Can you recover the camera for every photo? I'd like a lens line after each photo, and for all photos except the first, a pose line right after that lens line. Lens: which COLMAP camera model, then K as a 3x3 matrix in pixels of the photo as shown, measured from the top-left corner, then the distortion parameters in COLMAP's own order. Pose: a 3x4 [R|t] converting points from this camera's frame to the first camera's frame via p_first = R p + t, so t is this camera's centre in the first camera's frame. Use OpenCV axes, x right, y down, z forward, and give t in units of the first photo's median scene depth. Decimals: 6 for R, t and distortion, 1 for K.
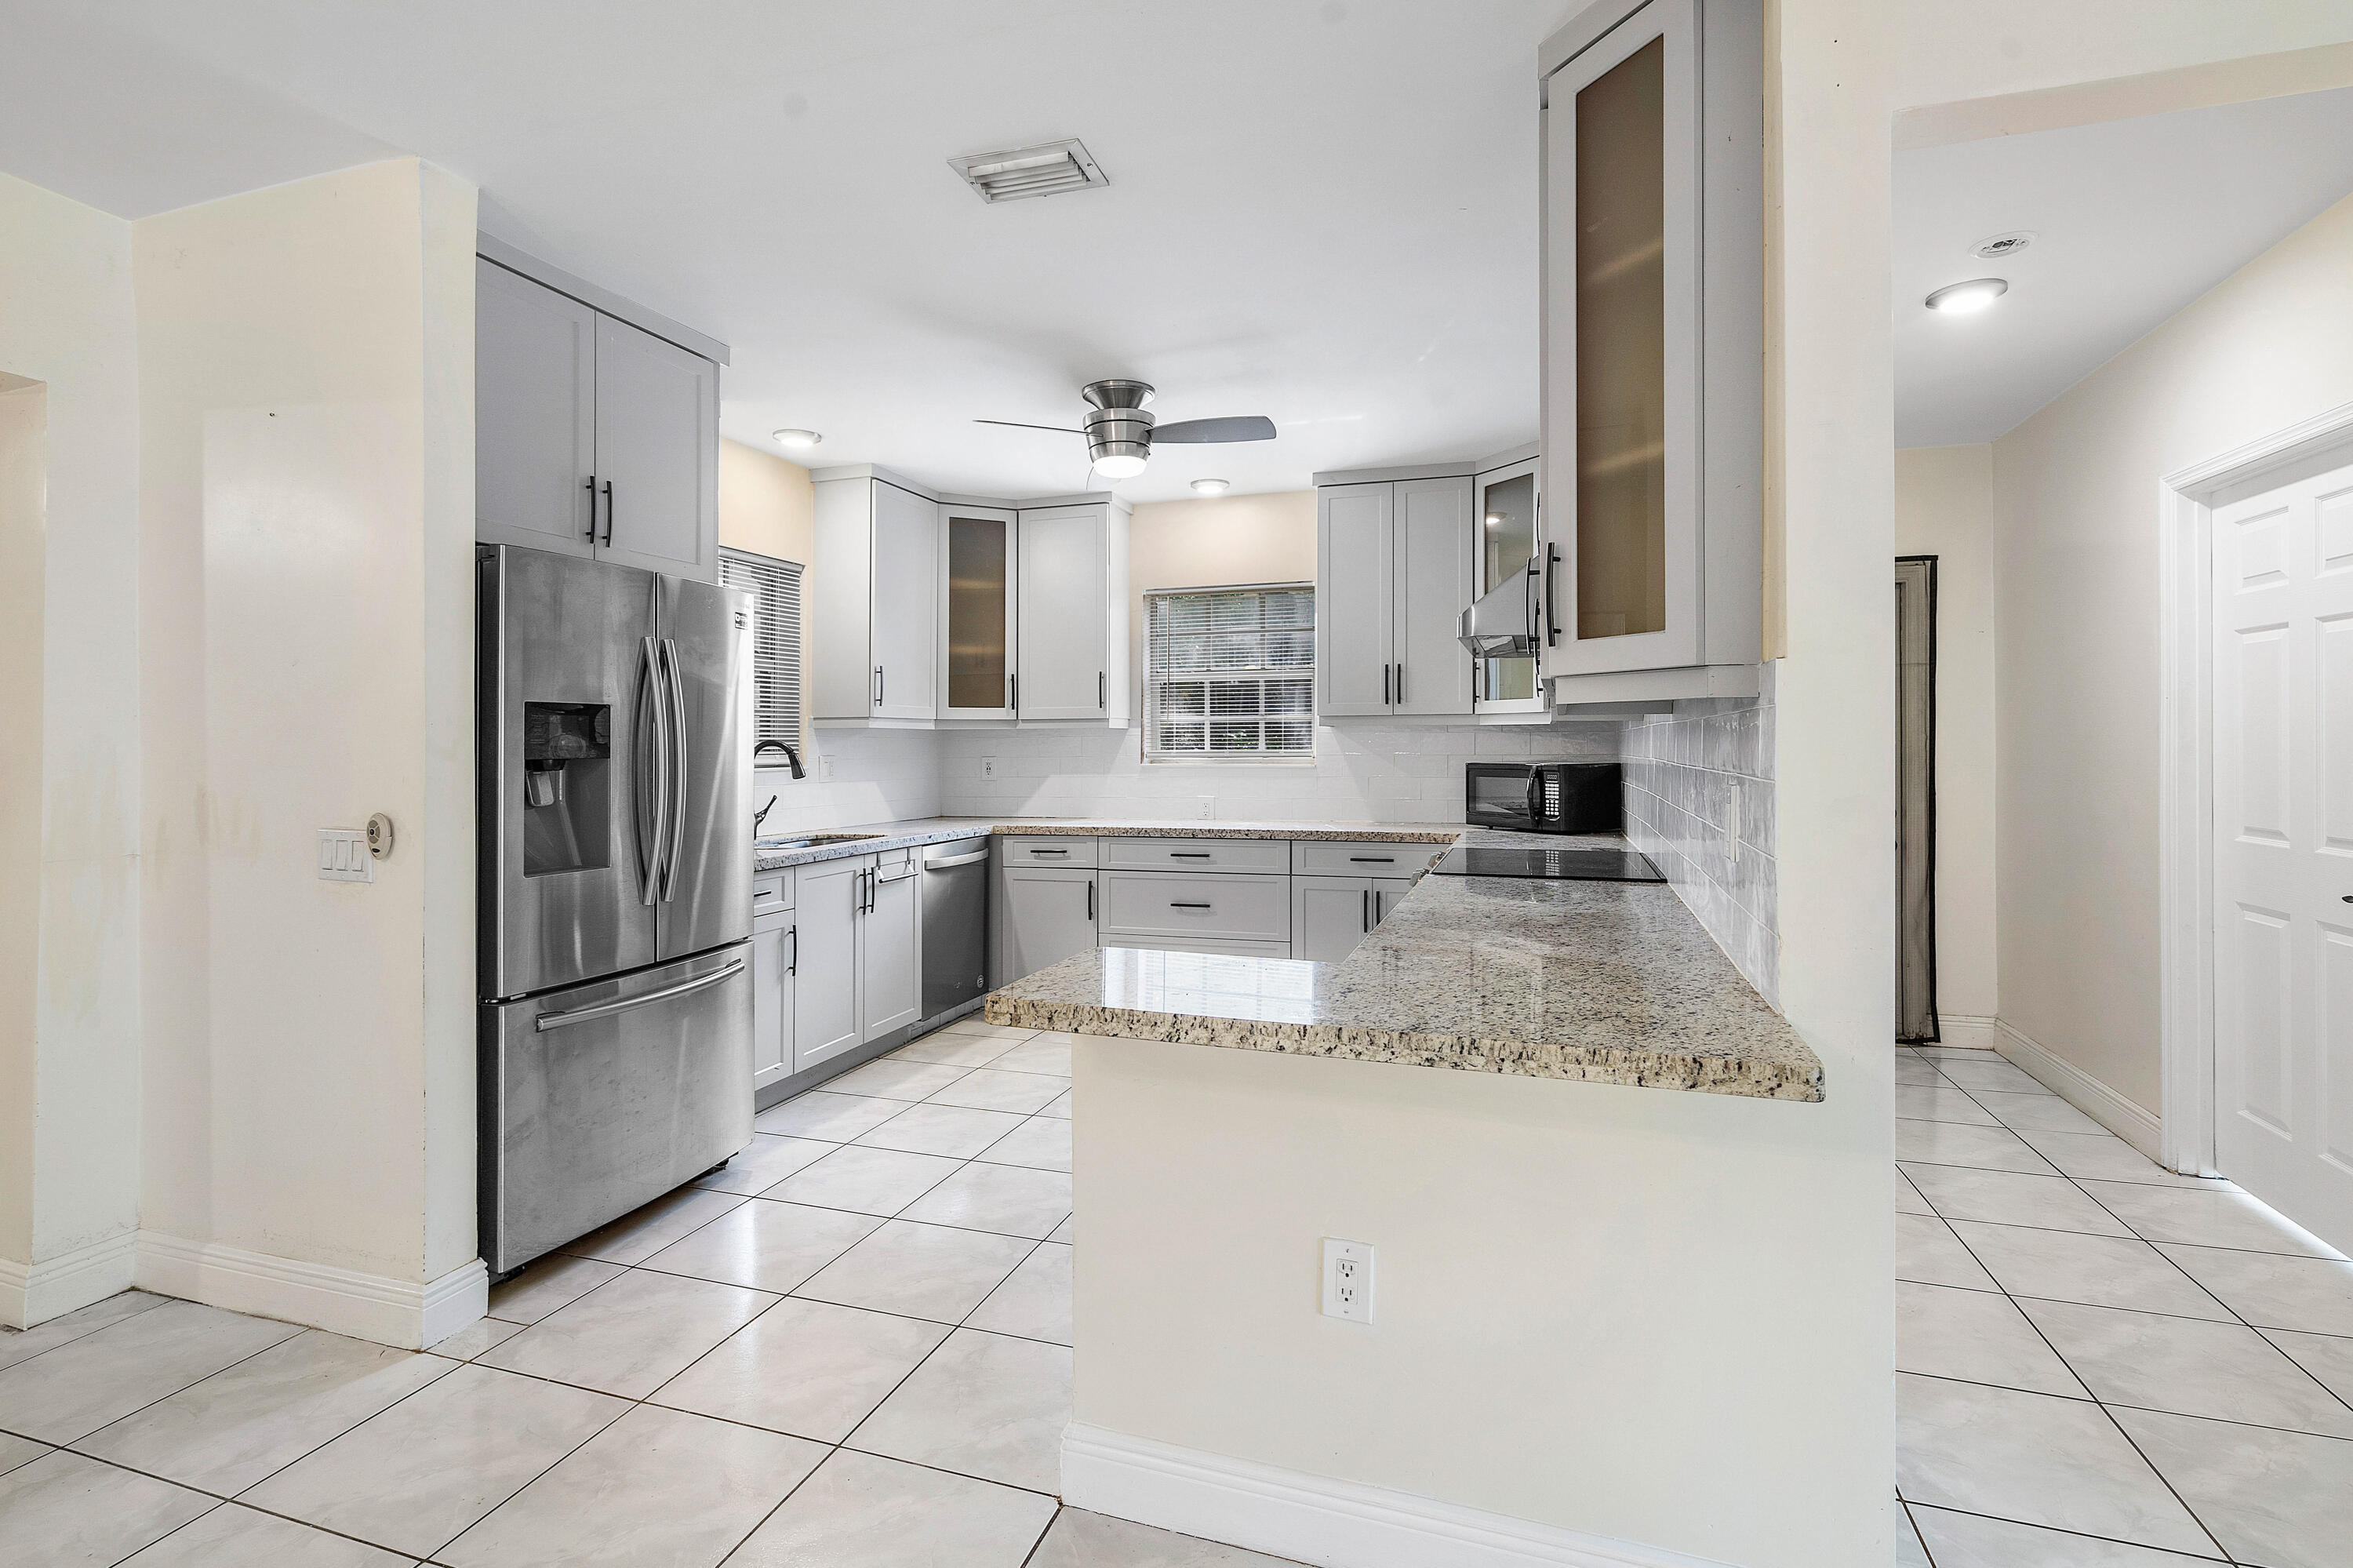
lens RADIAL K [[1125.3, 0, 1172.6], [0, 1125.3, 713.1], [0, 0, 1]] dist [-0.004308, -0.001018]
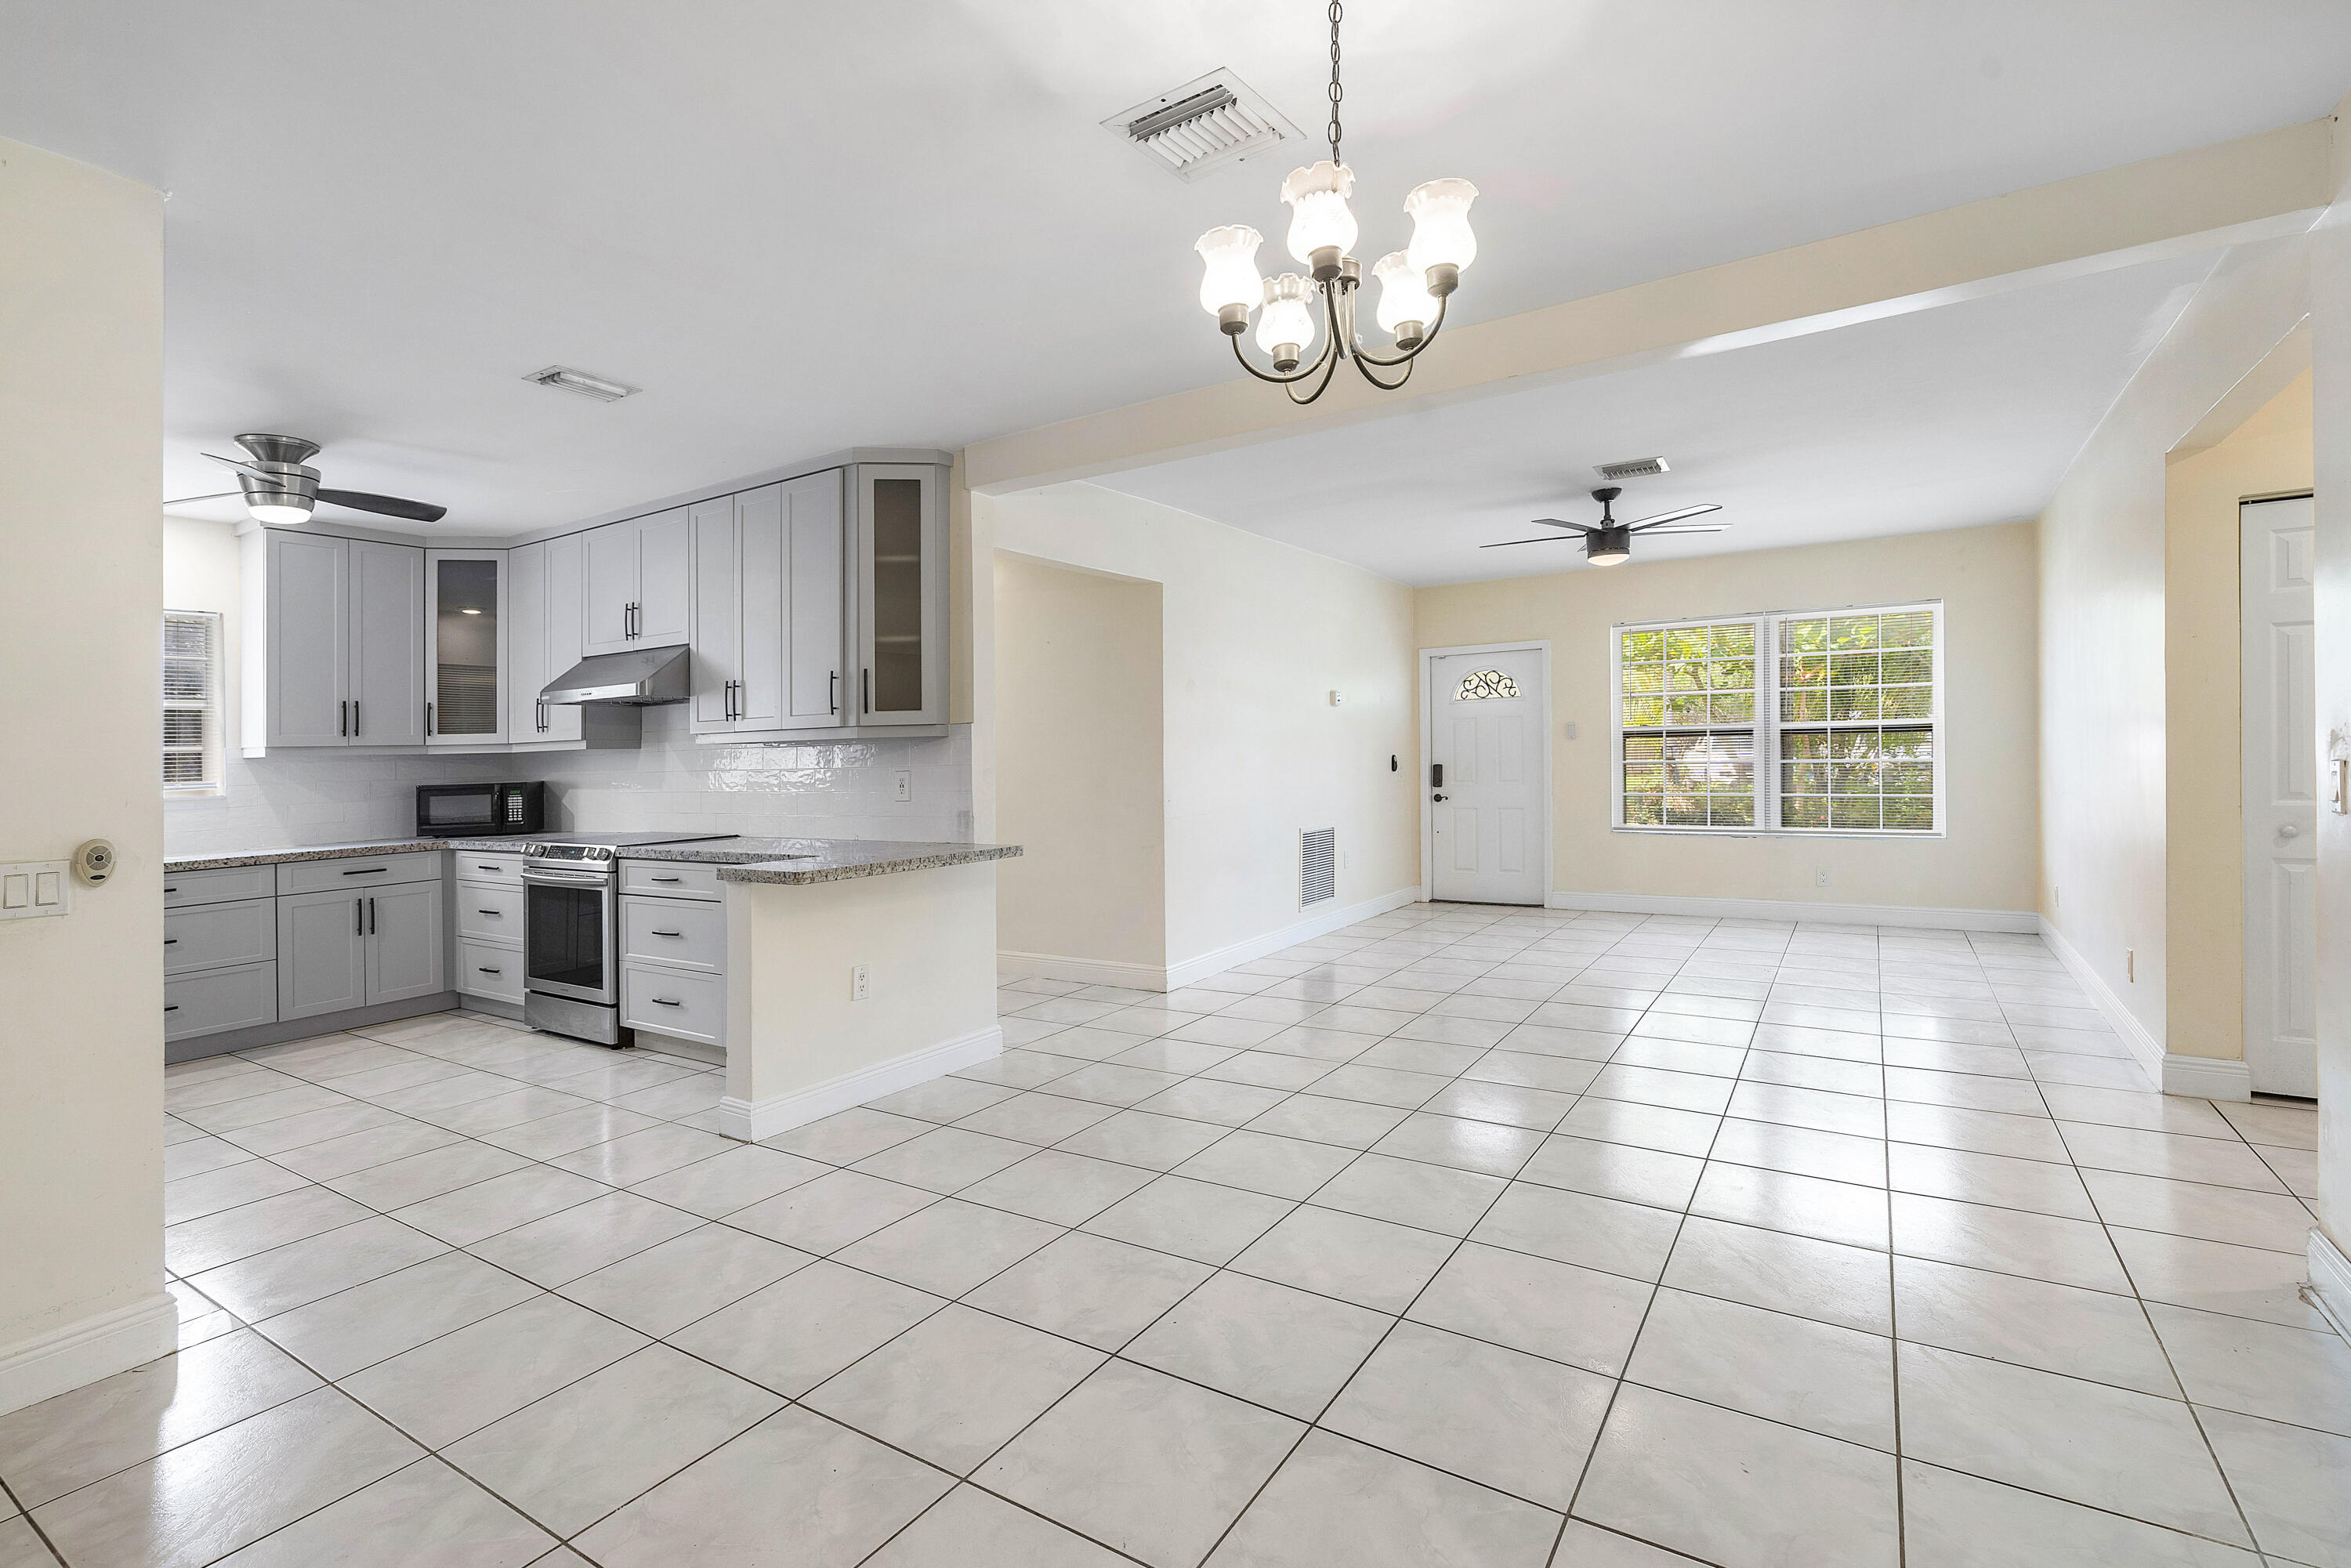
lens RADIAL K [[1084.7, 0, 1172.3], [0, 1084.7, 746.6], [0, 0, 1]] dist [-0.000845, -0.000142]
pose [[0.246966, -0.000516, 0.969024, -0.704887], [0.001680, 0.999999, 0.000105, 0.004091], [-0.969023, 0.001602, 0.246967, -0.073583]]
